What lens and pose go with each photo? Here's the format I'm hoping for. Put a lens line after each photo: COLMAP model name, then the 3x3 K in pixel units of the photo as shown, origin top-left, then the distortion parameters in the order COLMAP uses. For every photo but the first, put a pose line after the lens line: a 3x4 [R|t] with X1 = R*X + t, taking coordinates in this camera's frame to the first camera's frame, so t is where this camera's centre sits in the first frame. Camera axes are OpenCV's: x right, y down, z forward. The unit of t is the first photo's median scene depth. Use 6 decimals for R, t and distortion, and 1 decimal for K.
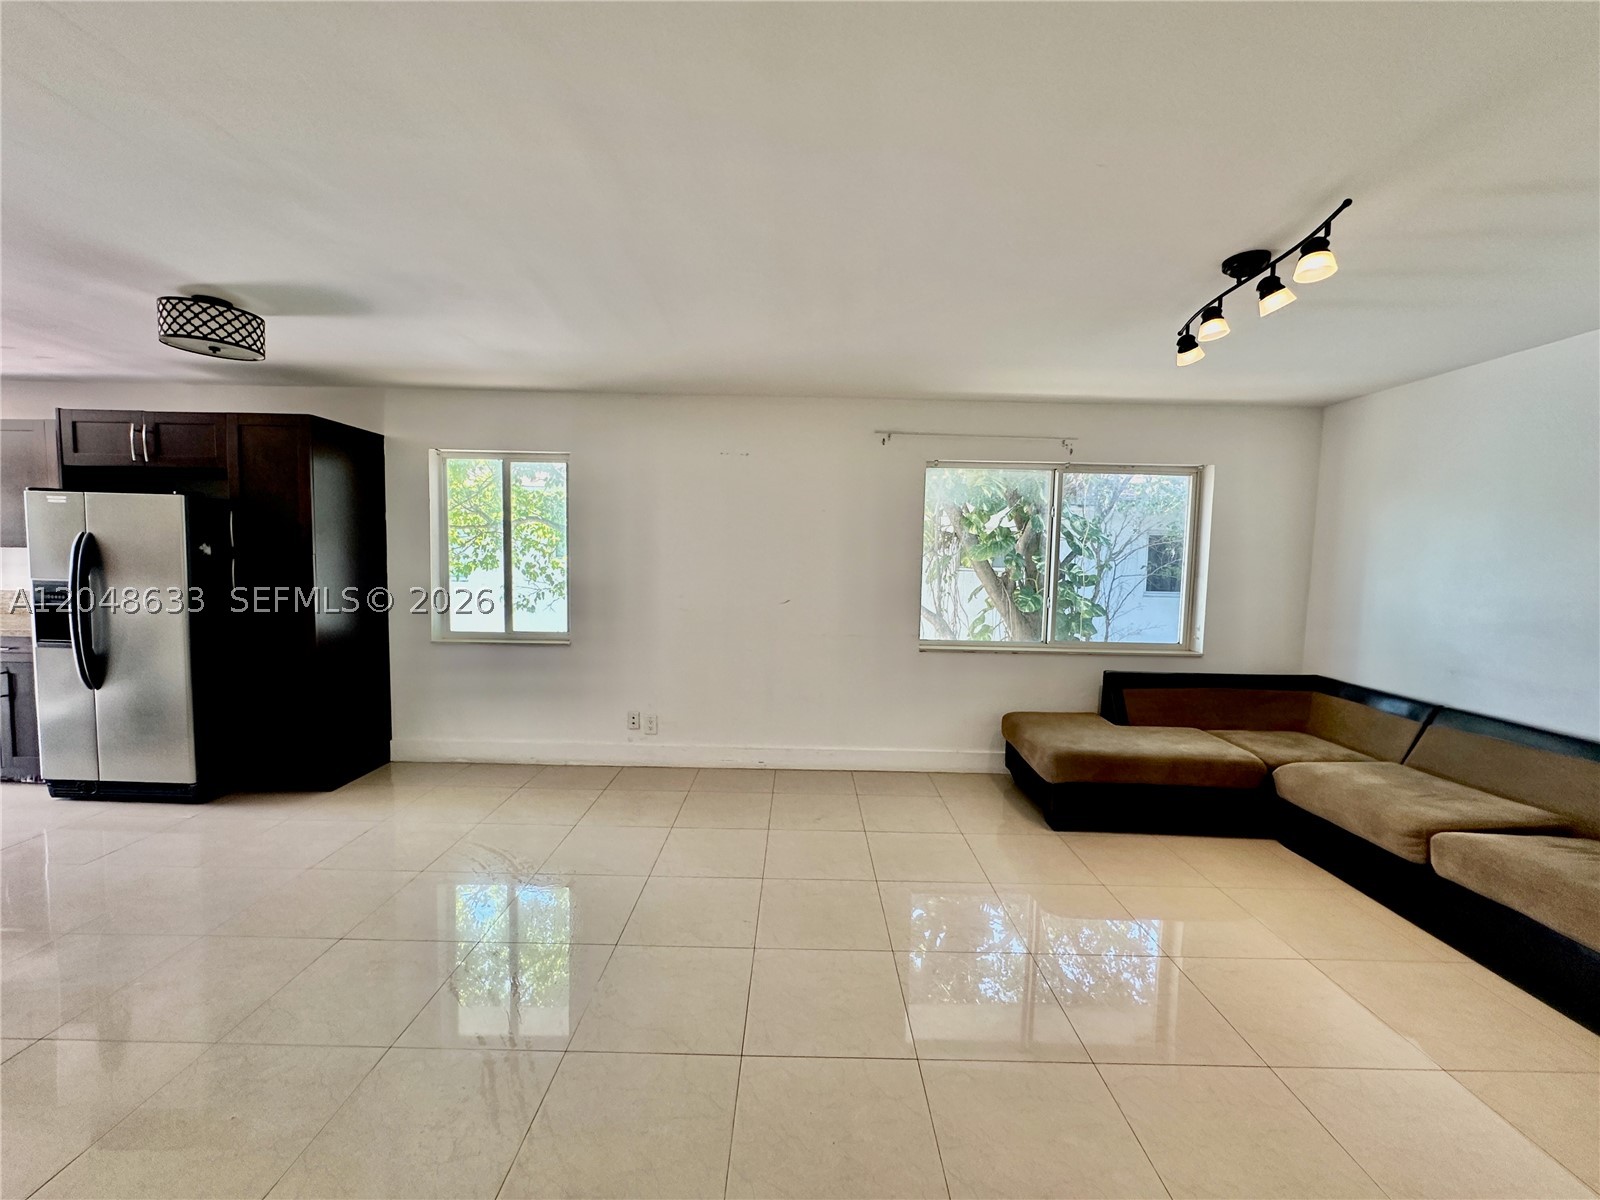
lens RADIAL K [[639.1, 0, 800.0], [0, 639.1, 600.0], [0, 0, 1]] dist [-0.004379, 0.000164]
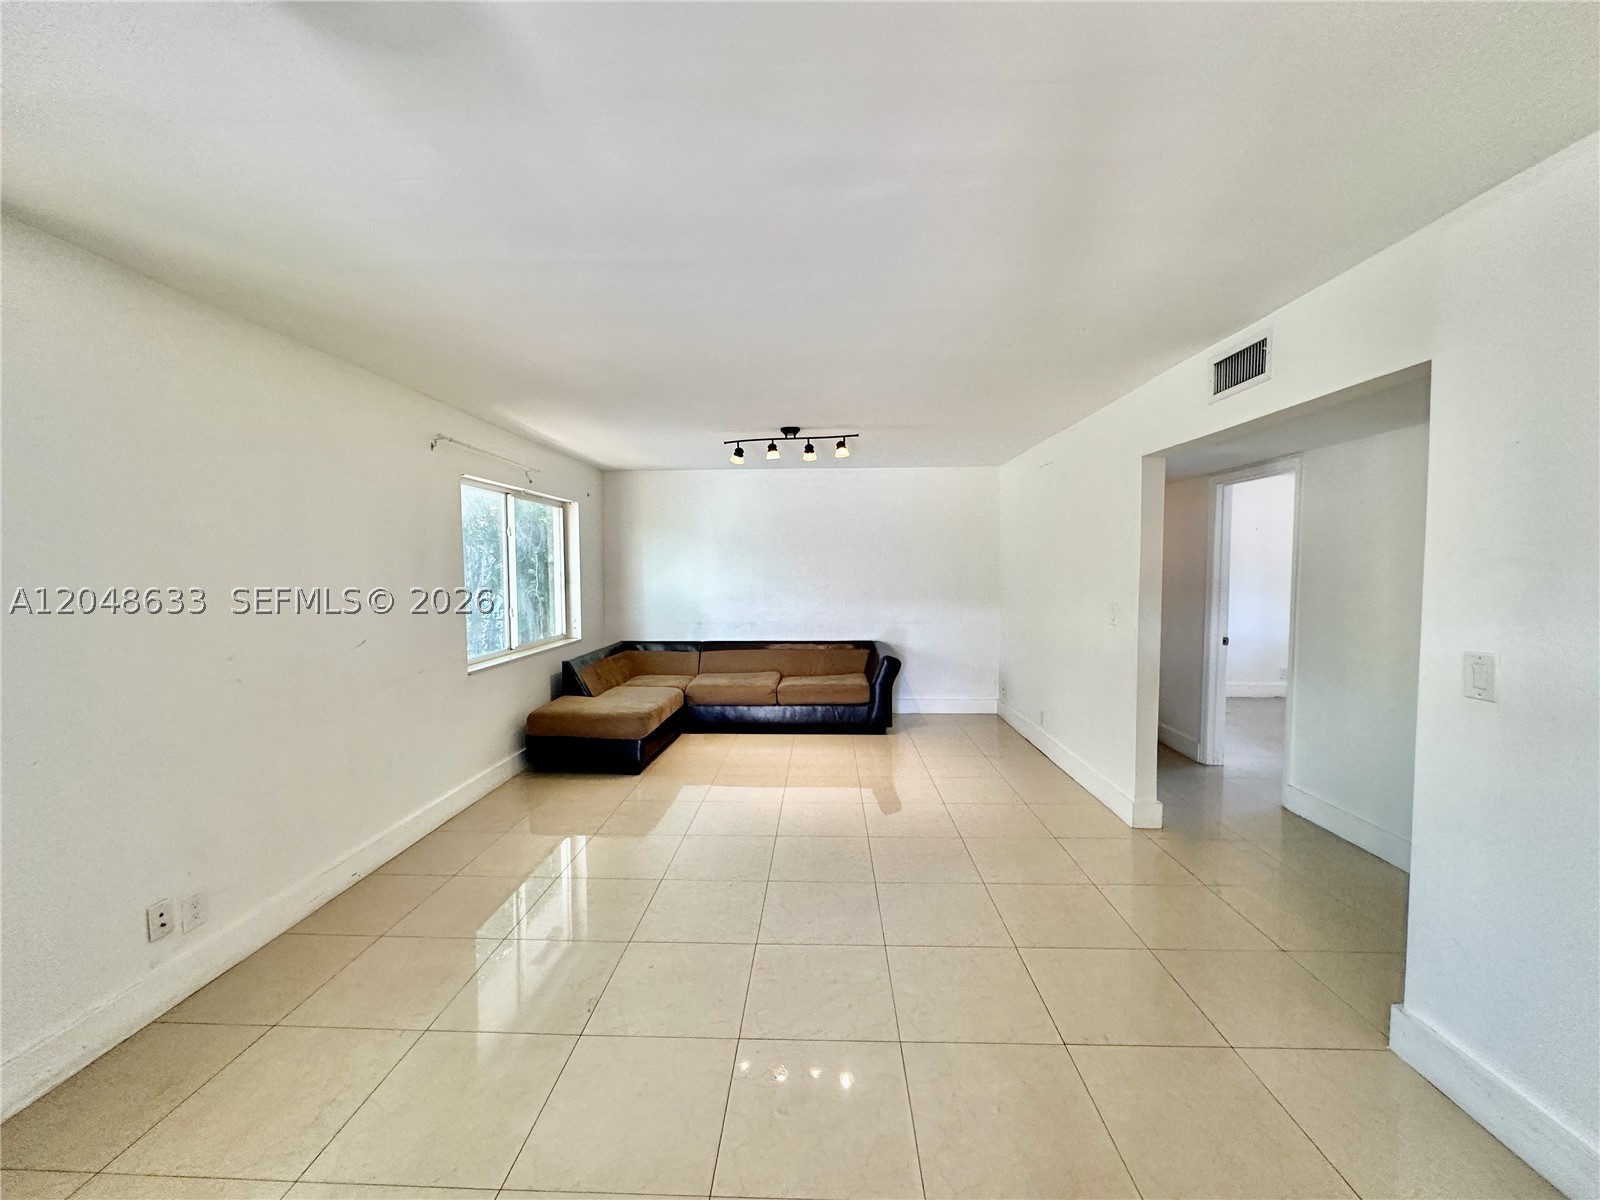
lens RADIAL K [[639.1, 0, 800.0], [0, 639.1, 600.0], [0, 0, 1]] dist [-0.004379, 0.000164]
pose [[0.034943, -0.073927, 0.996651, -0.724247], [0.076814, 0.994509, 0.071075, -0.059547], [-0.996433, 0.074073, 0.040429, 0.462034]]
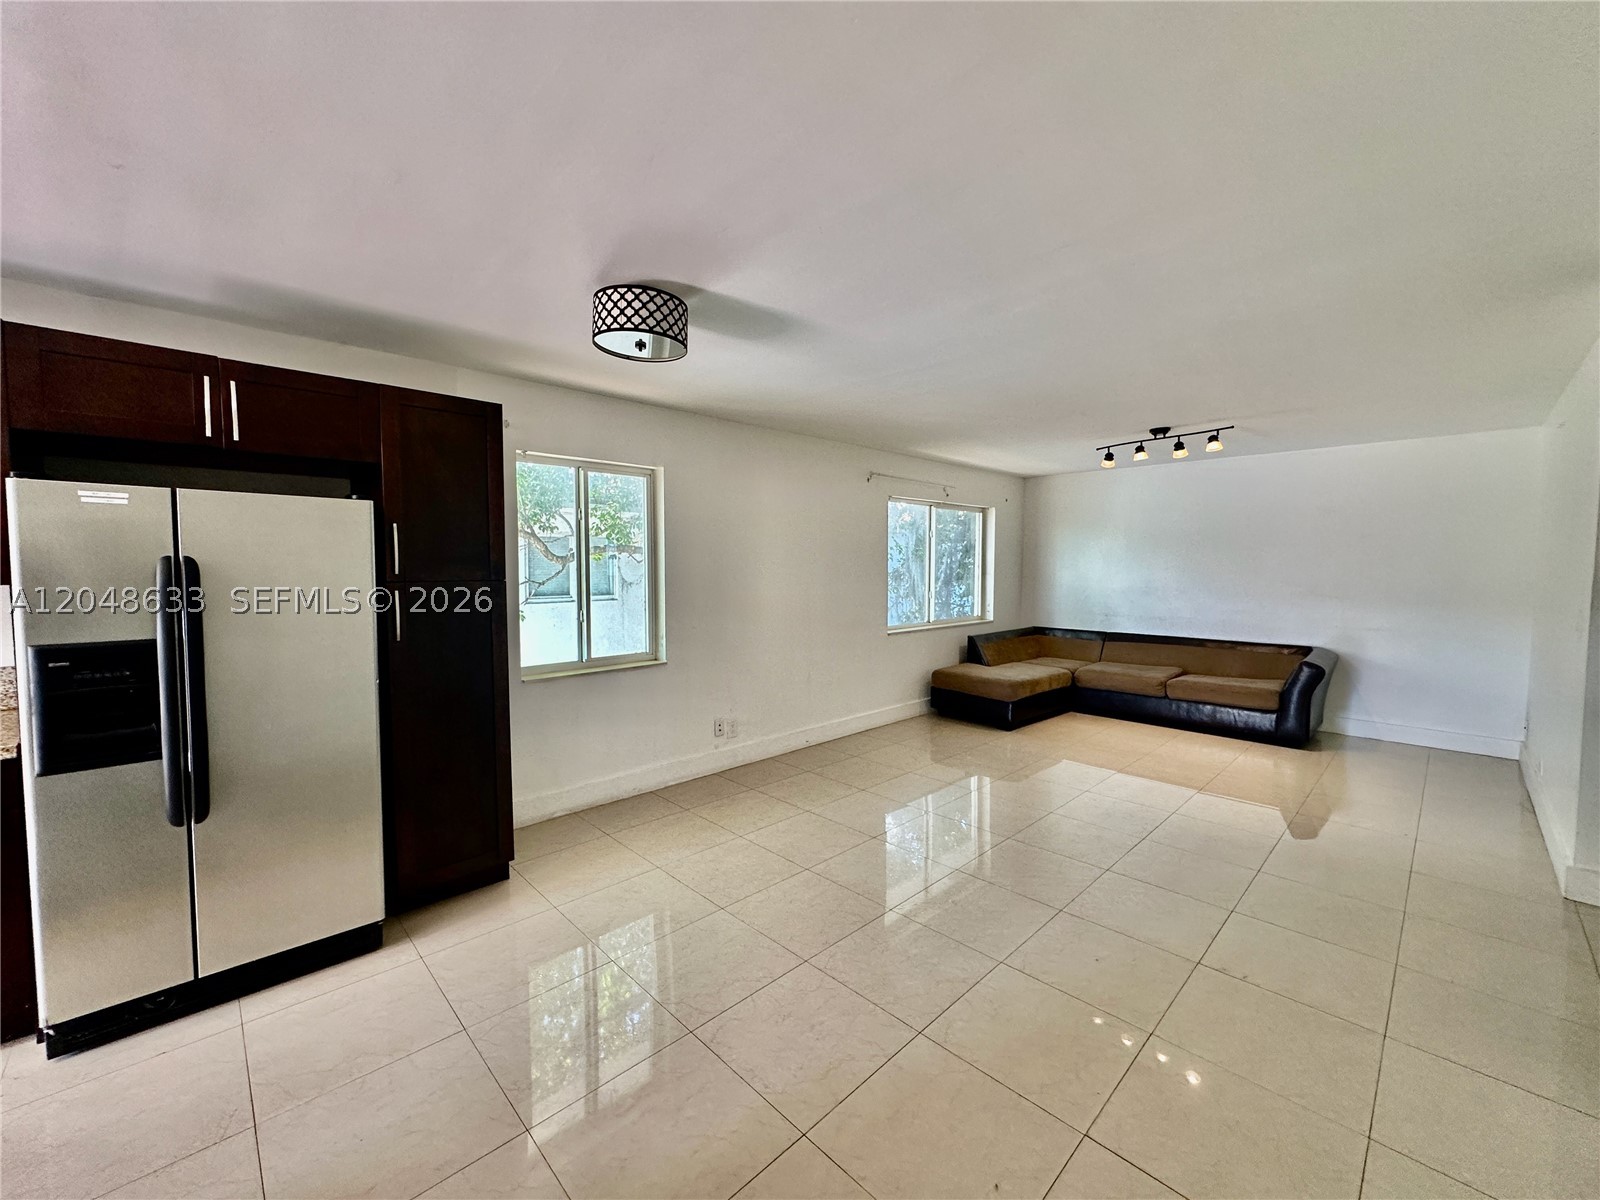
lens RADIAL K [[639.1, 0, 800.0], [0, 639.1, 600.0], [0, 0, 1]] dist [-0.004379, 0.000164]
pose [[0.716670, -0.059939, 0.694832, -0.885630], [0.063937, 0.997751, 0.020123, -0.033807], [-0.694476, 0.030004, 0.718890, 0.146445]]
